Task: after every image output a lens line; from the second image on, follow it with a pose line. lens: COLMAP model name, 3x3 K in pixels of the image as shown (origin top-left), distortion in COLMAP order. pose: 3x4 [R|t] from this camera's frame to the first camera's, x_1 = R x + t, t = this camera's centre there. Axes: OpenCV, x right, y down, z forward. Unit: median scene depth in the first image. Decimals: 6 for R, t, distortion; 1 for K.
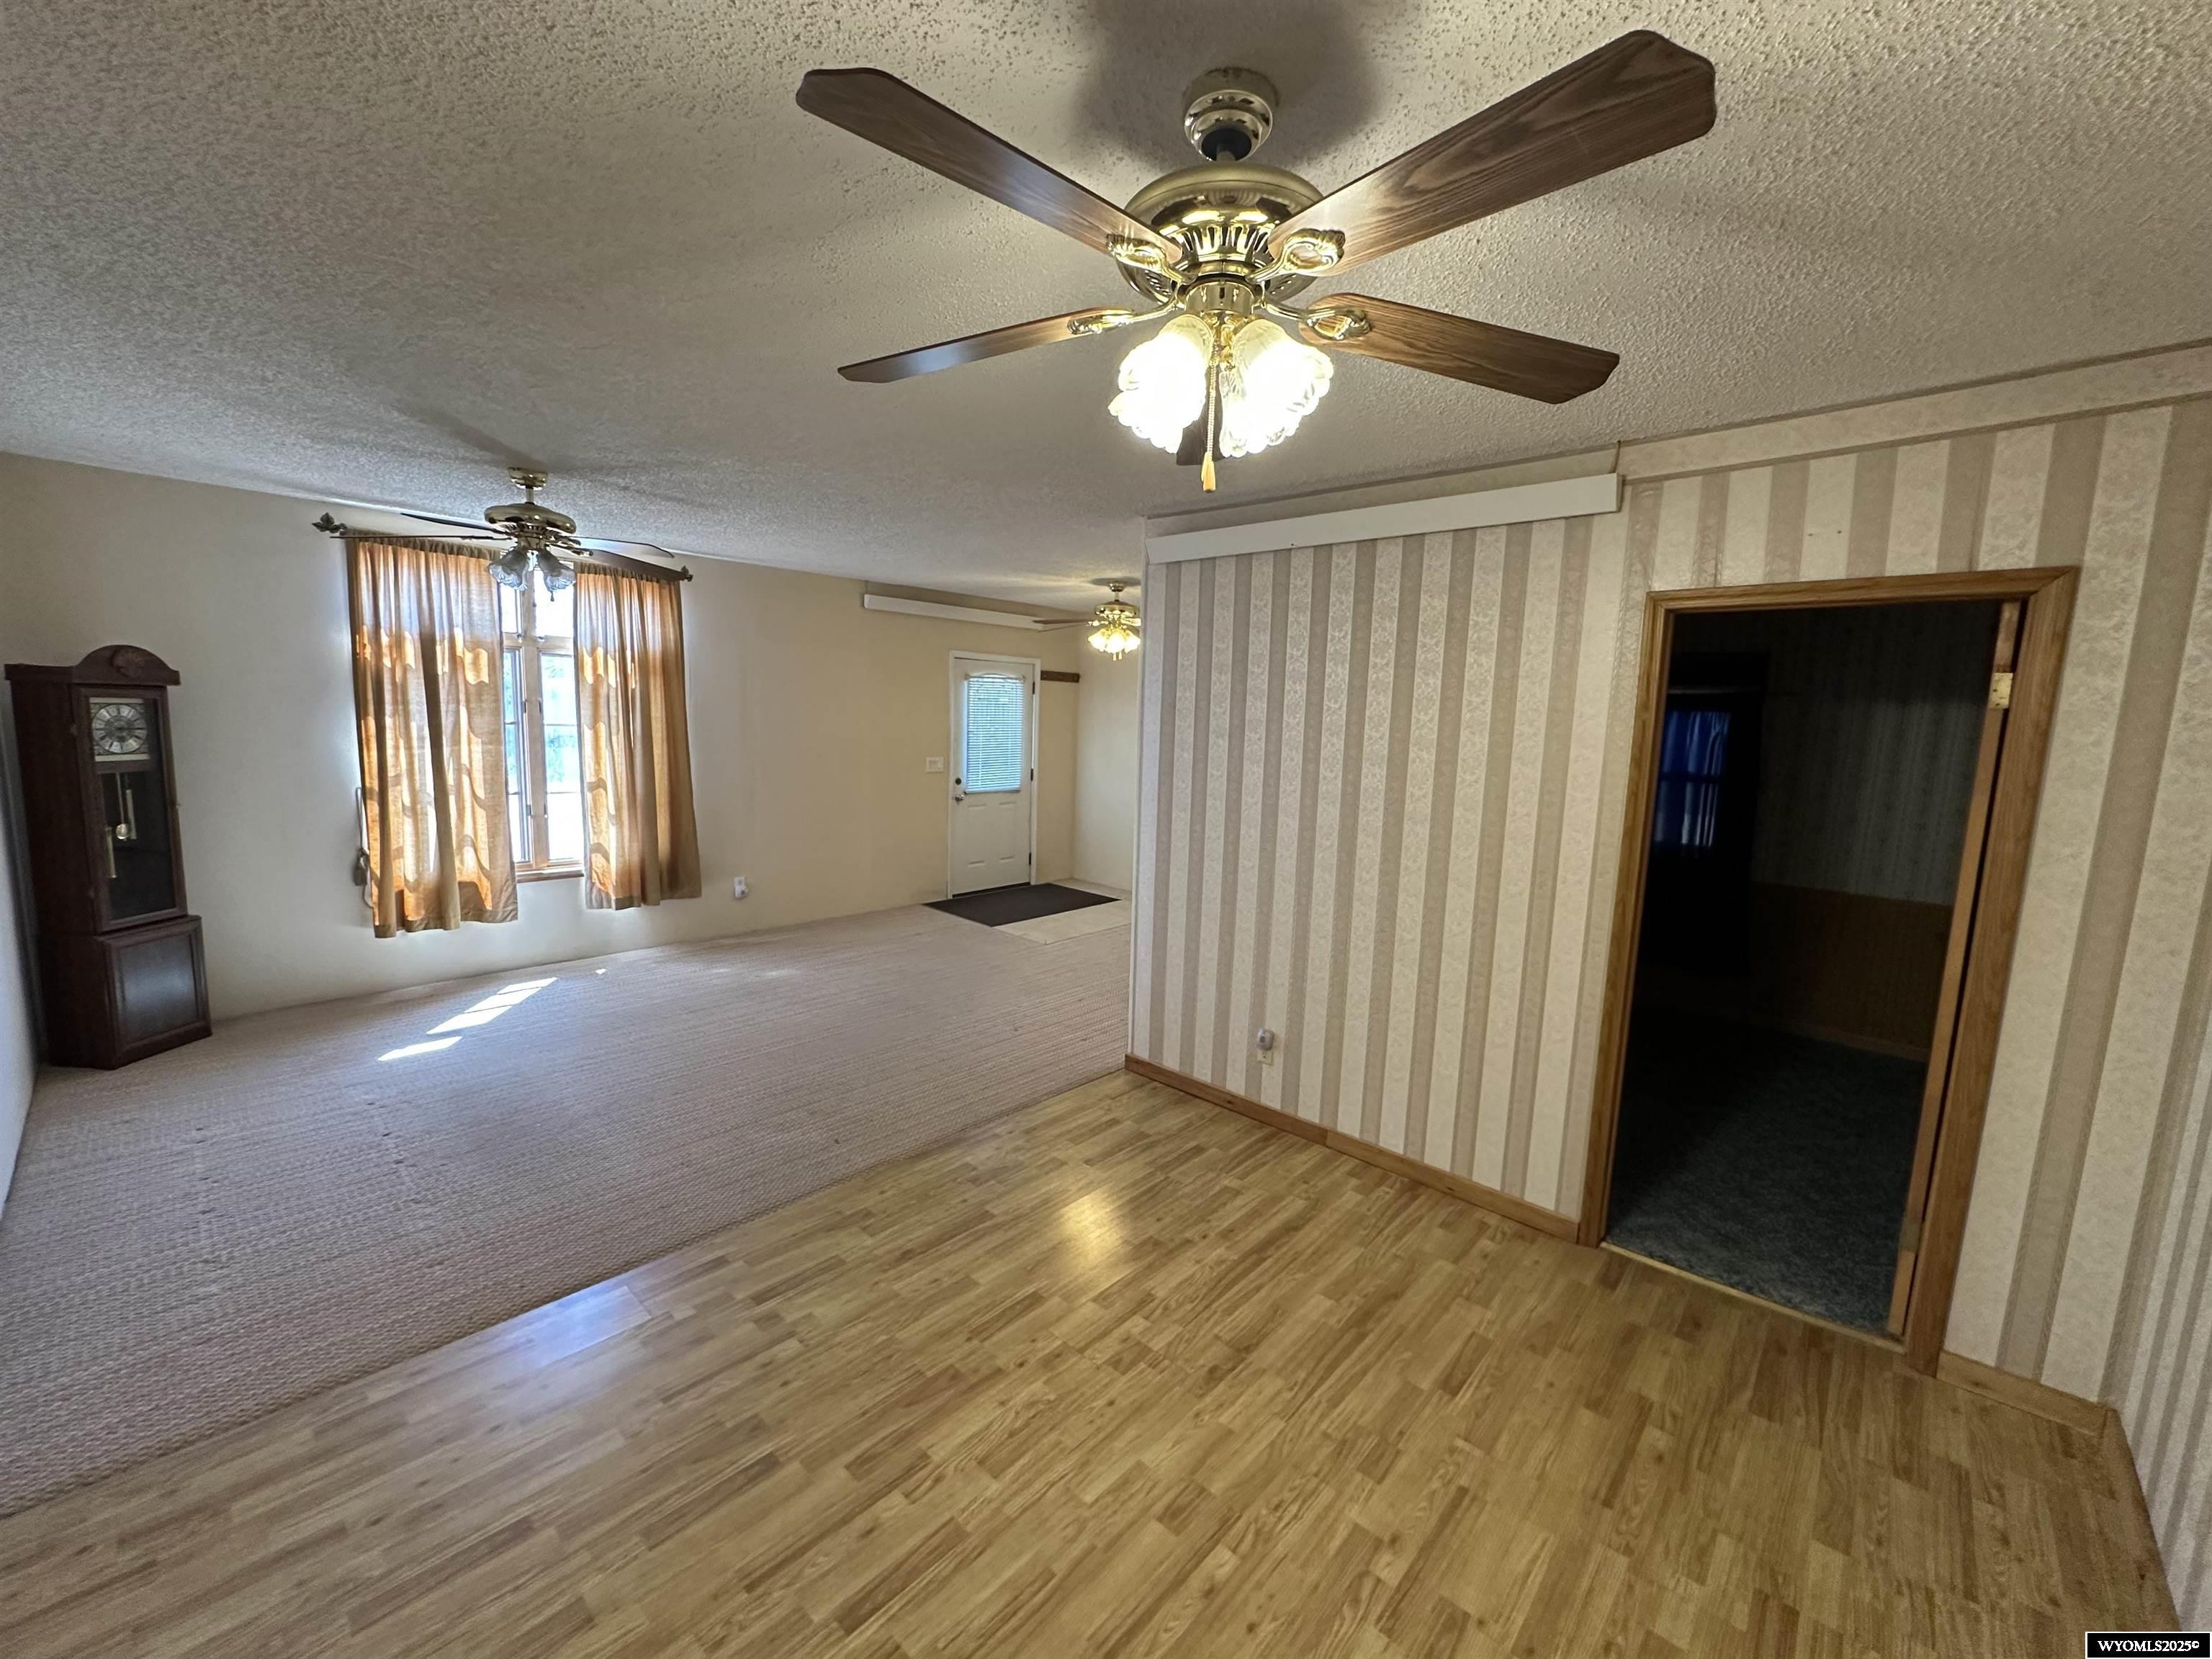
lens RADIAL K [[882.7, 0, 1103.7], [0, 882.7, 825.3], [0, 0, 1]] dist [-0.001653, 0.000132]
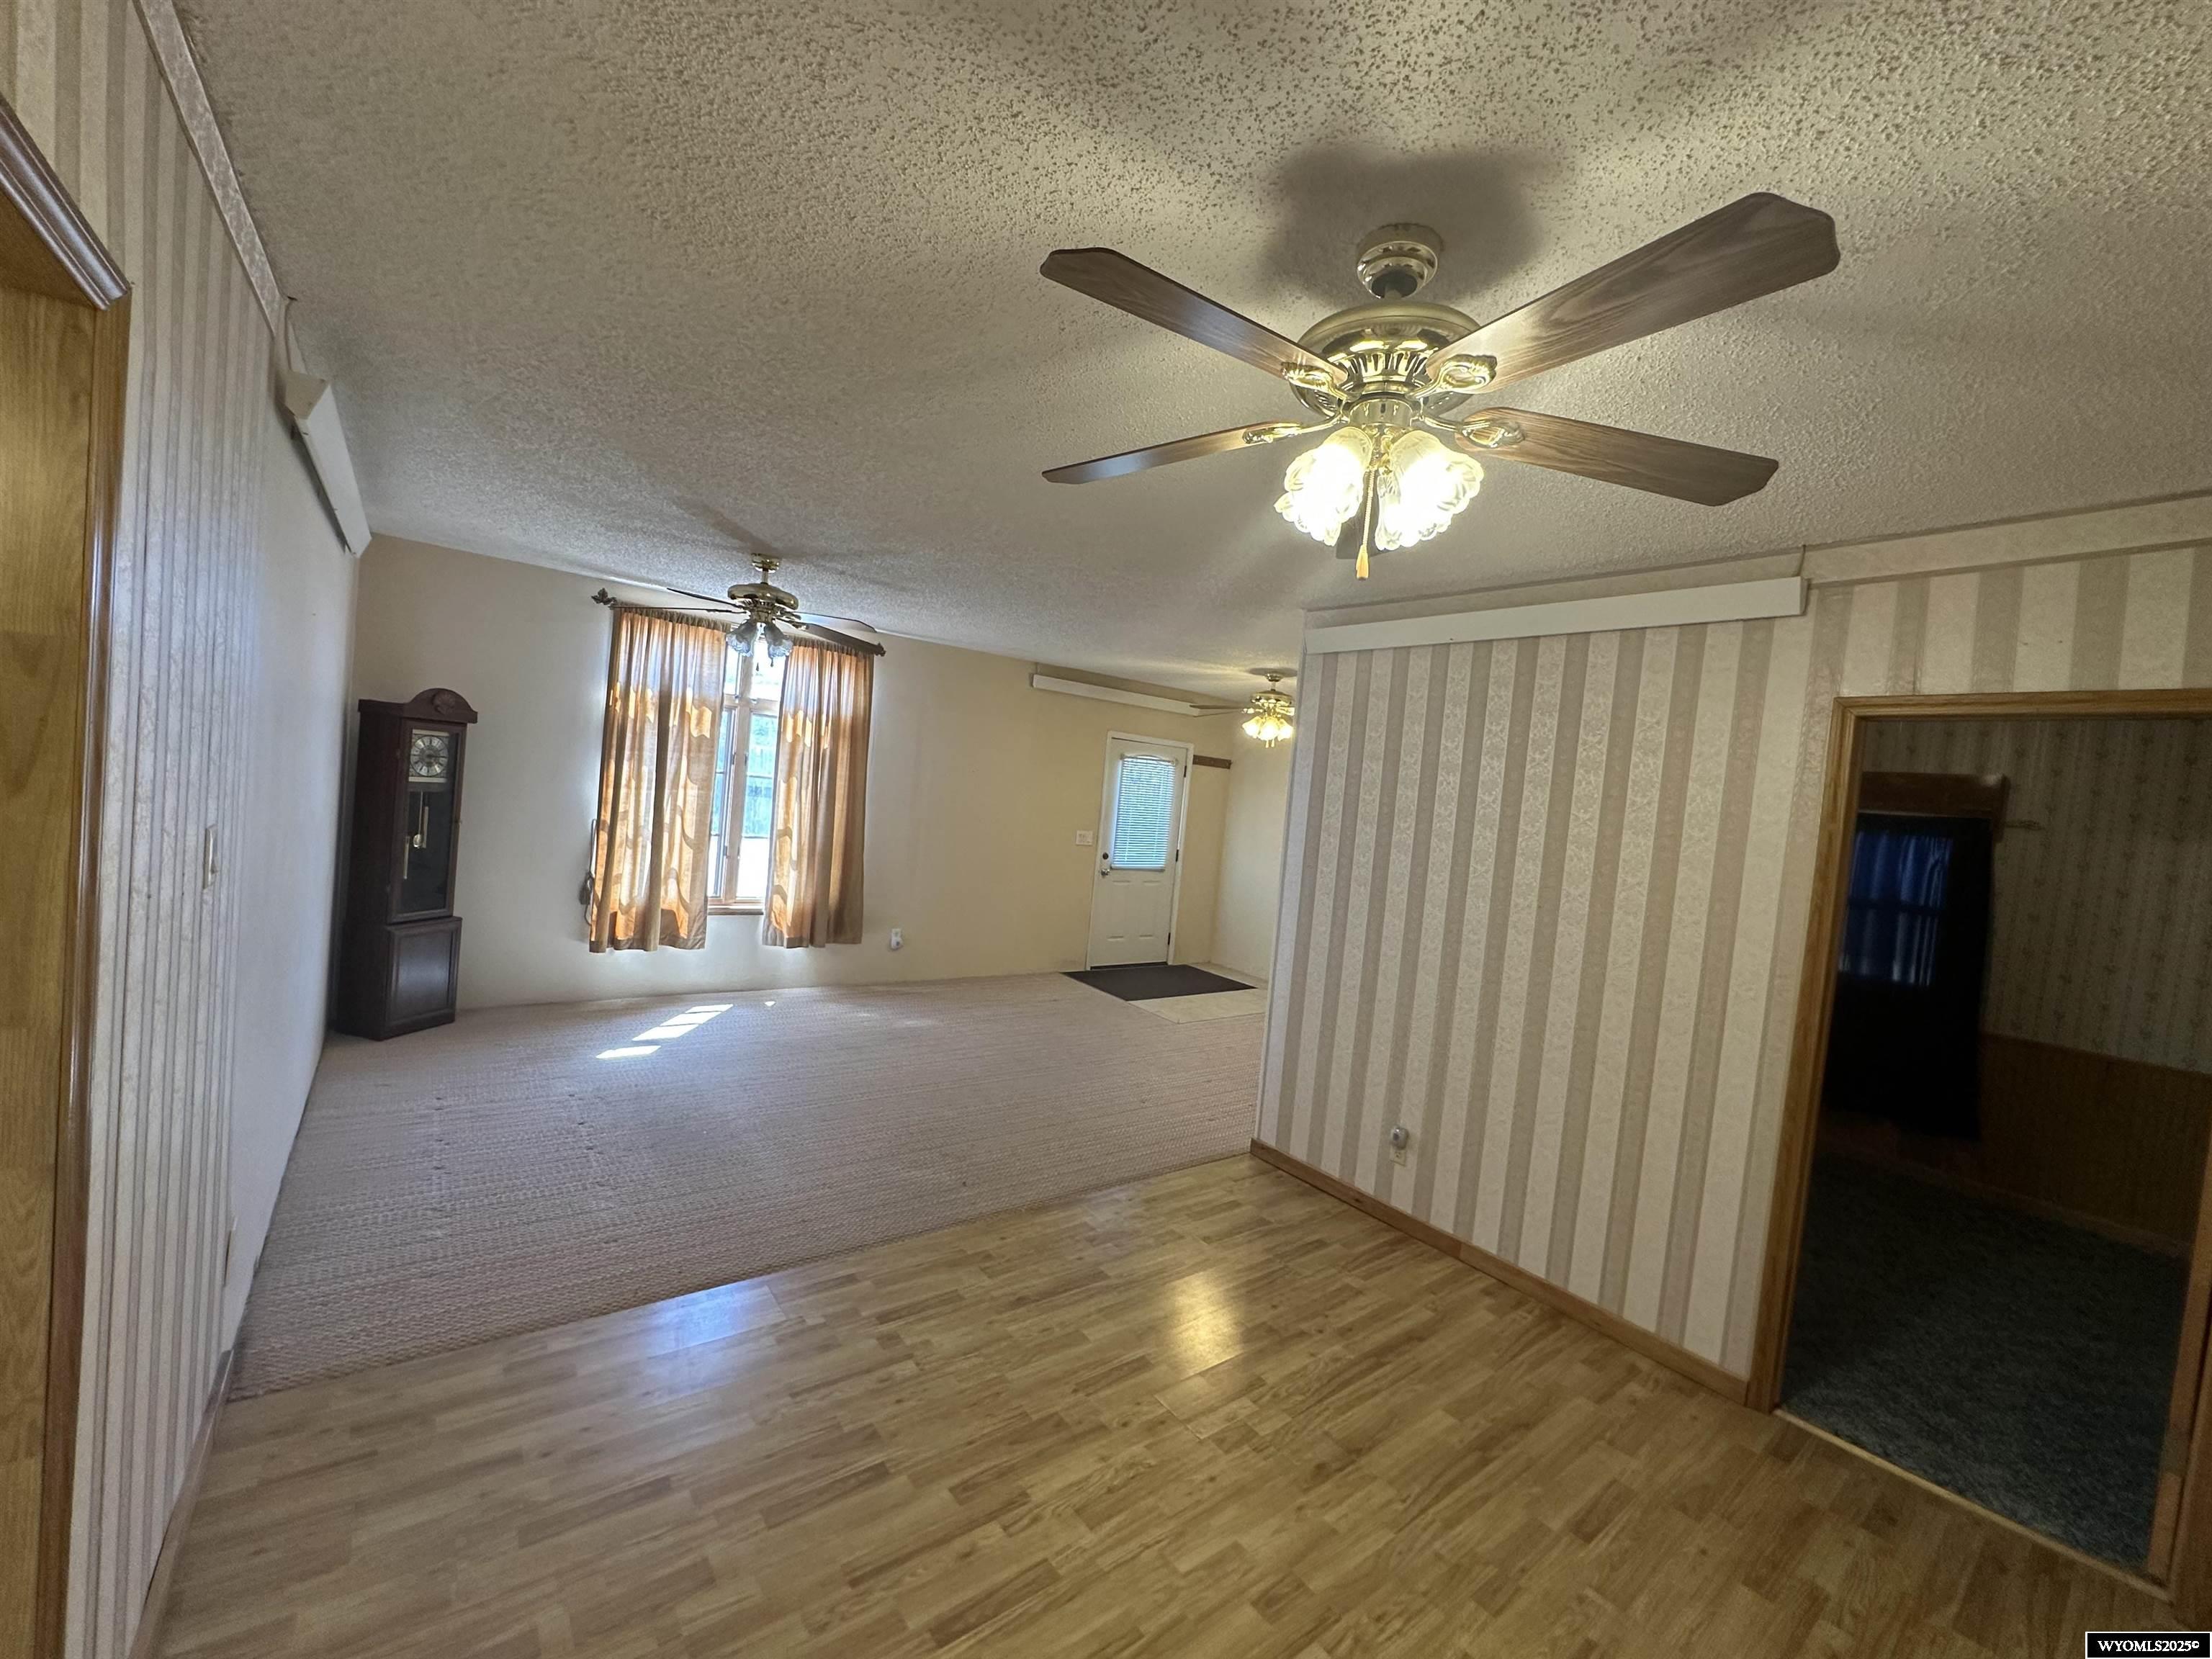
lens RADIAL K [[883.8, 0, 1104.1], [0, 883.8, 825.2], [0, 0, 1]] dist [-0.002415, 0.000389]
pose [[0.984094, 0.067356, -0.164381, 0.002373], [-0.083310, 0.992252, -0.092168, 0.028207], [0.156900, 0.104396, 0.982081, -0.052145]]
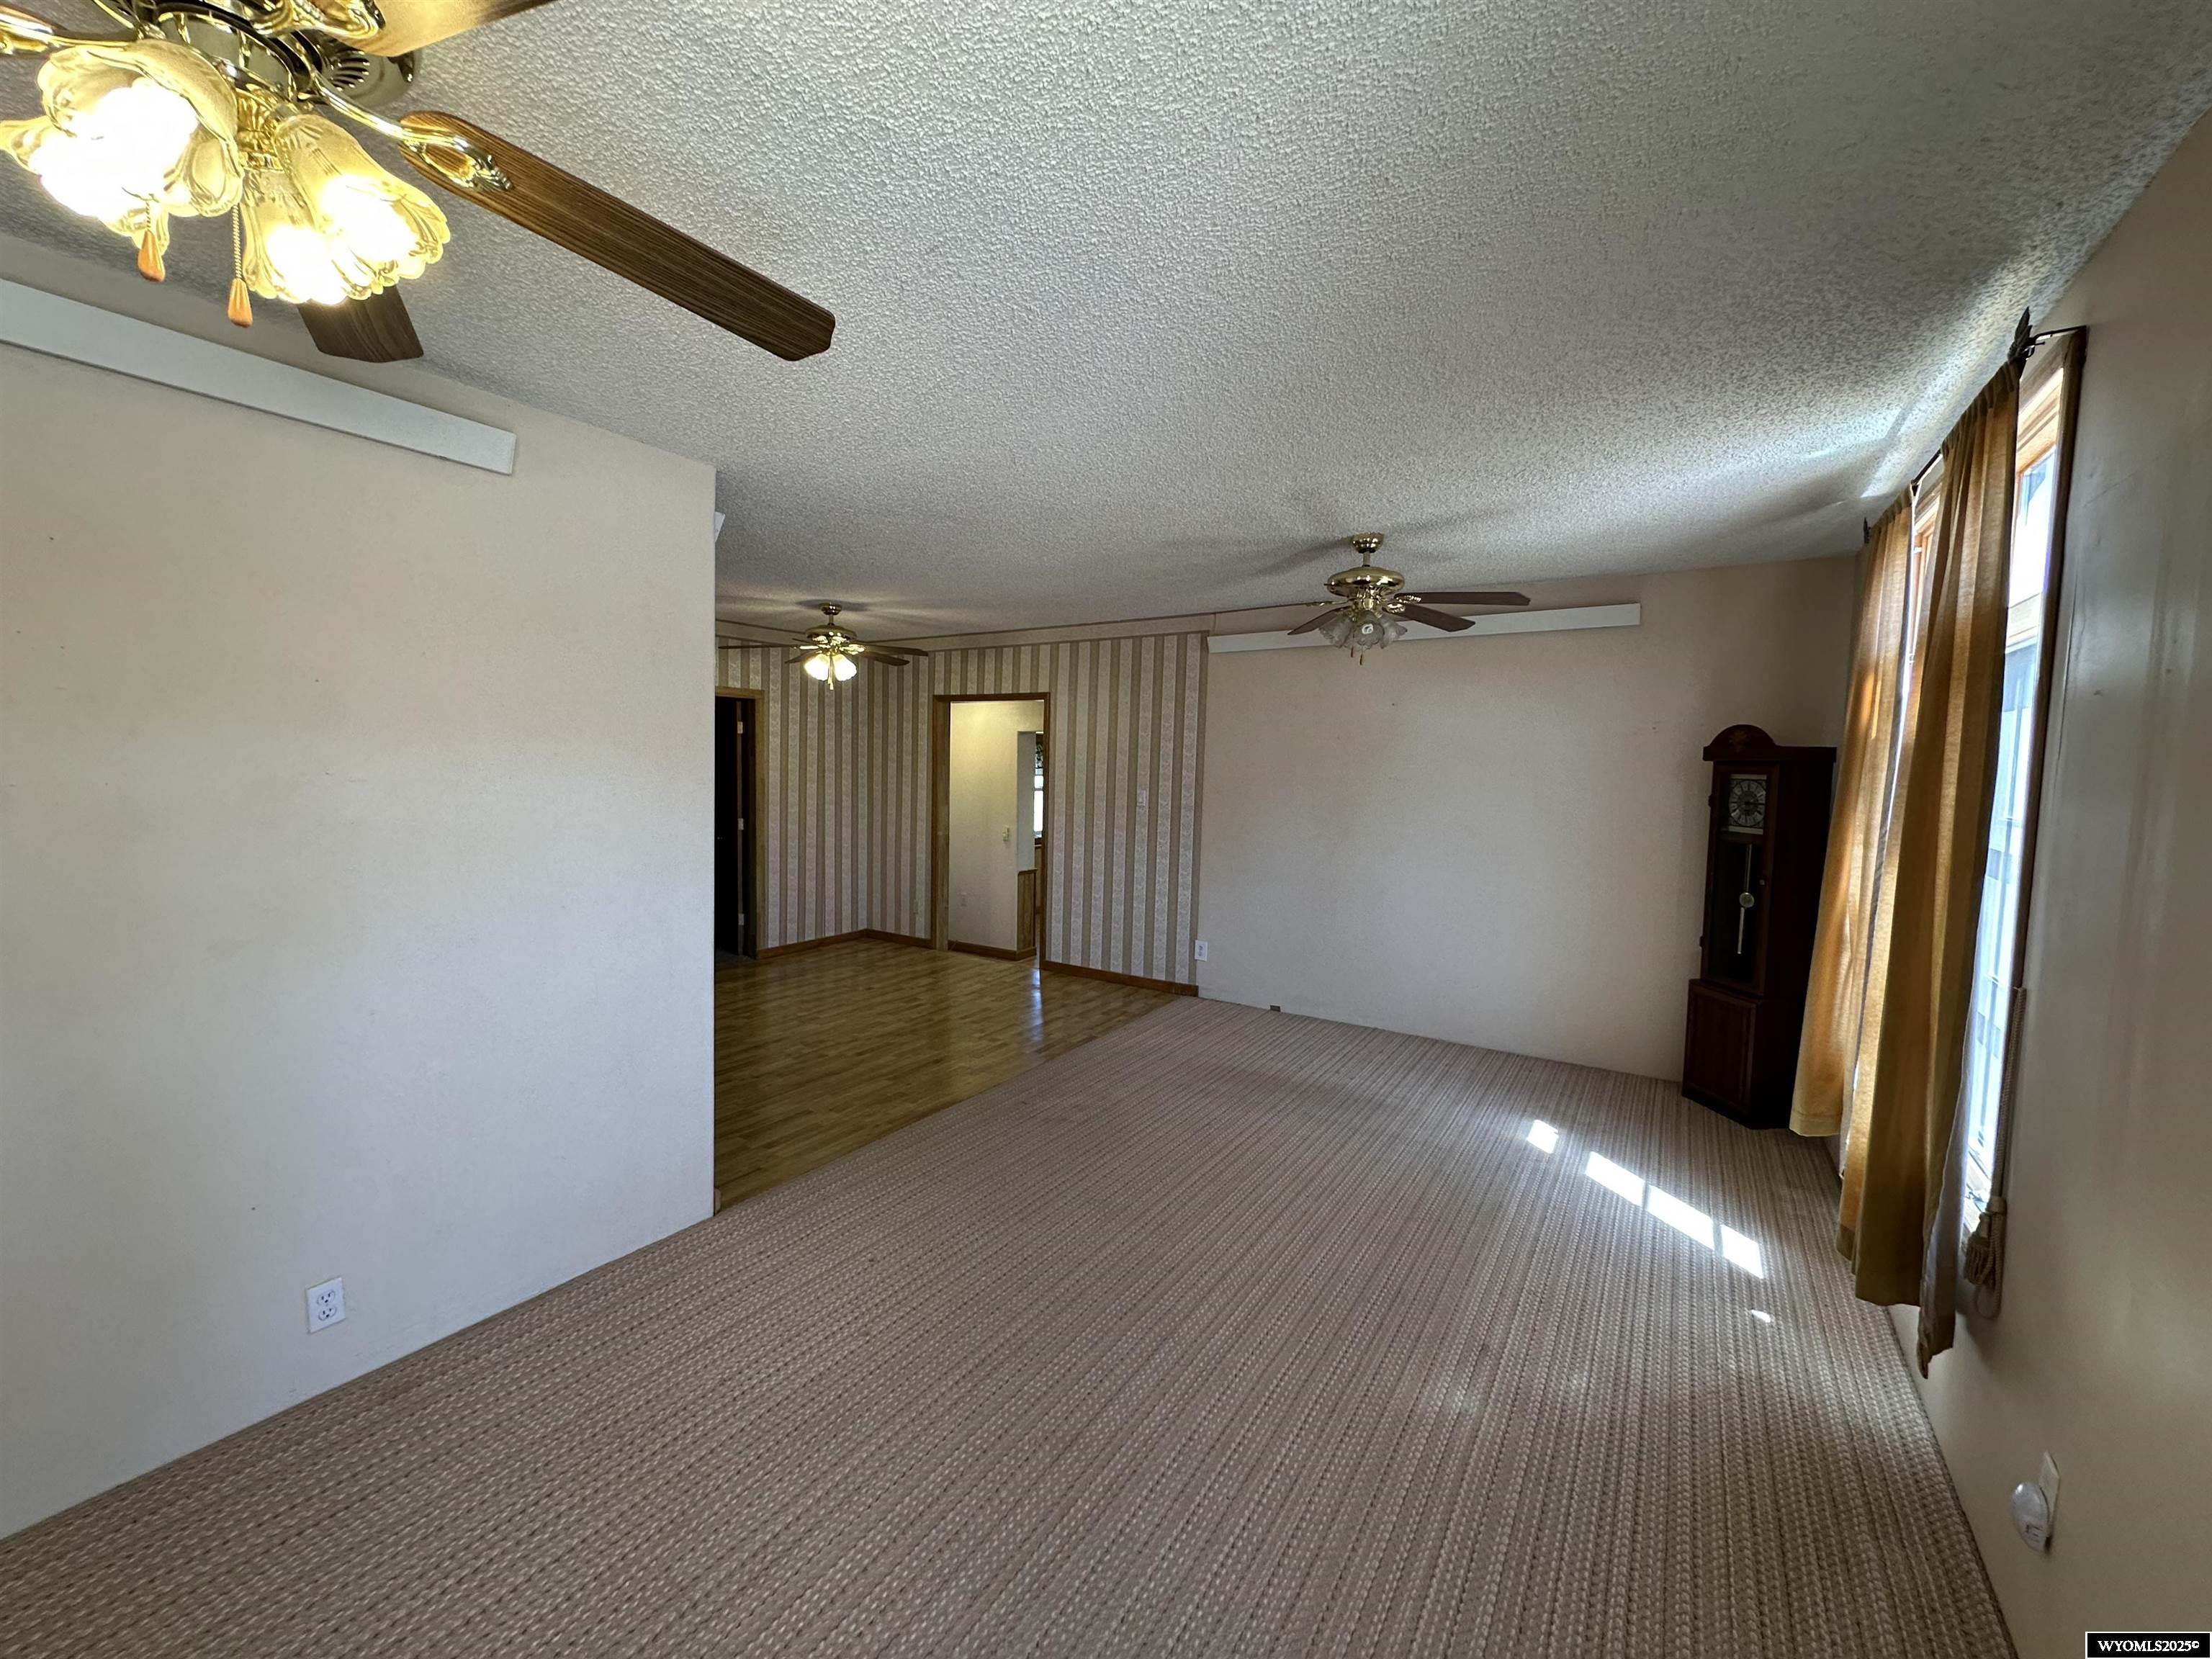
lens RADIAL K [[883.8, 0, 1104.1], [0, 883.8, 825.2], [0, 0, 1]] dist [-0.002415, 0.000389]
pose [[-0.986150, -0.041070, -0.160692, -0.266620], [-0.072383, 0.978293, 0.194174, -0.336037], [0.149229, 0.203116, -0.967716, 2.792948]]
